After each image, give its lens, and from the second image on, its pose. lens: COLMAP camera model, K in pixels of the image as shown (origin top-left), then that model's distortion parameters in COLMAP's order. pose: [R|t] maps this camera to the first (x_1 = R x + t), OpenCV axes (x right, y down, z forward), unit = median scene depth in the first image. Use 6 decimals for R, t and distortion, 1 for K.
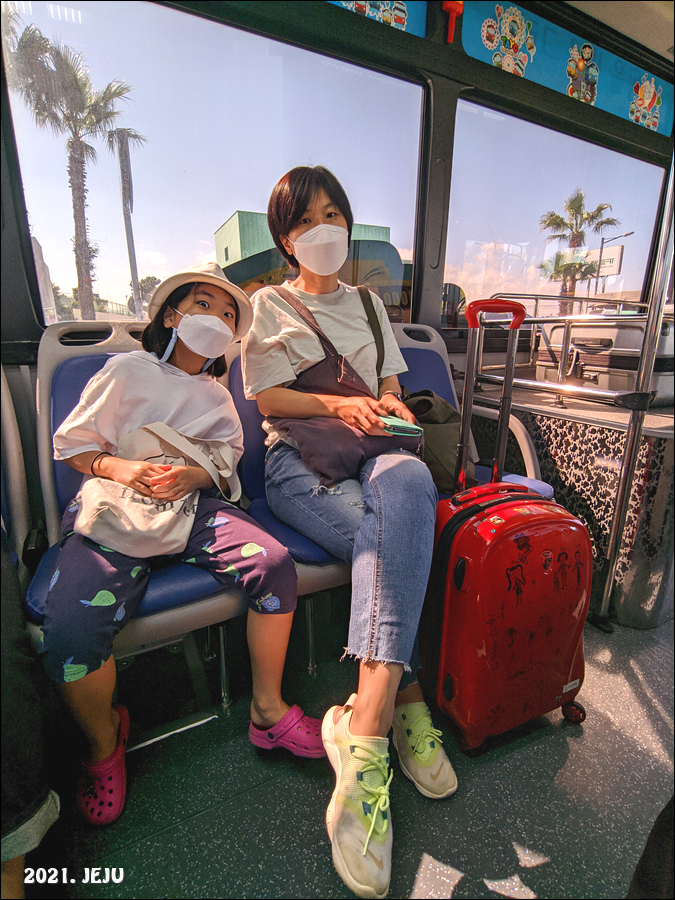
lens RADIAL K [[412.0, 0, 335.2], [0, 412.0, 444.2], [0, 0, 1]] dist [-0.001208, 0.000195]
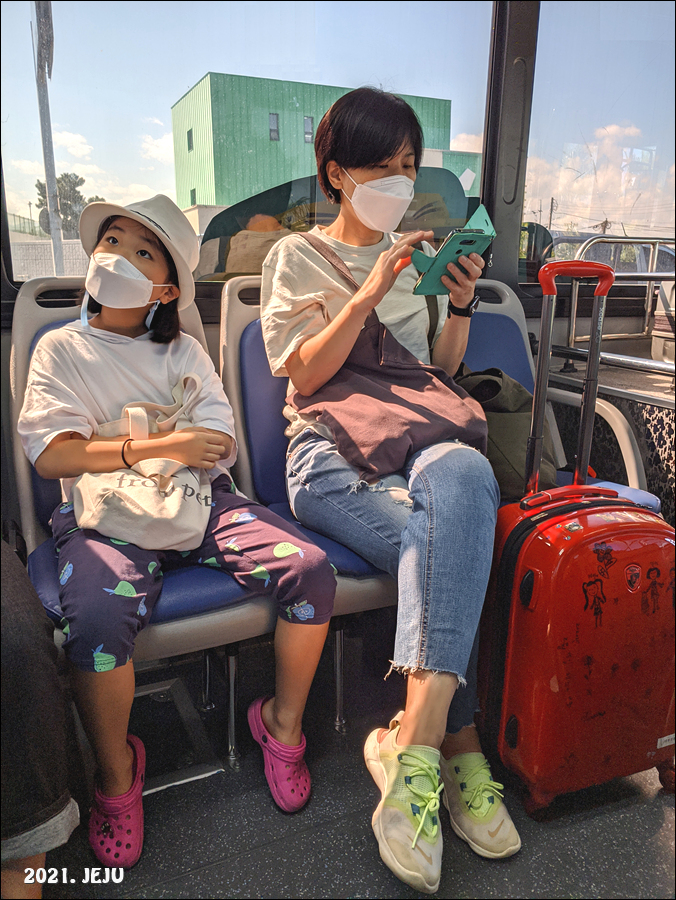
lens RADIAL K [[681.9, 0, 338.0], [0, 681.9, 450.0], [0, 0, 1]] dist [0.010205, 0.000858]
pose [[0.999649, 0.017687, -0.019735, -0.055312], [-0.017872, 0.999798, -0.009246, 0.051870], [0.019567, 0.009595, 0.999762, -0.379650]]
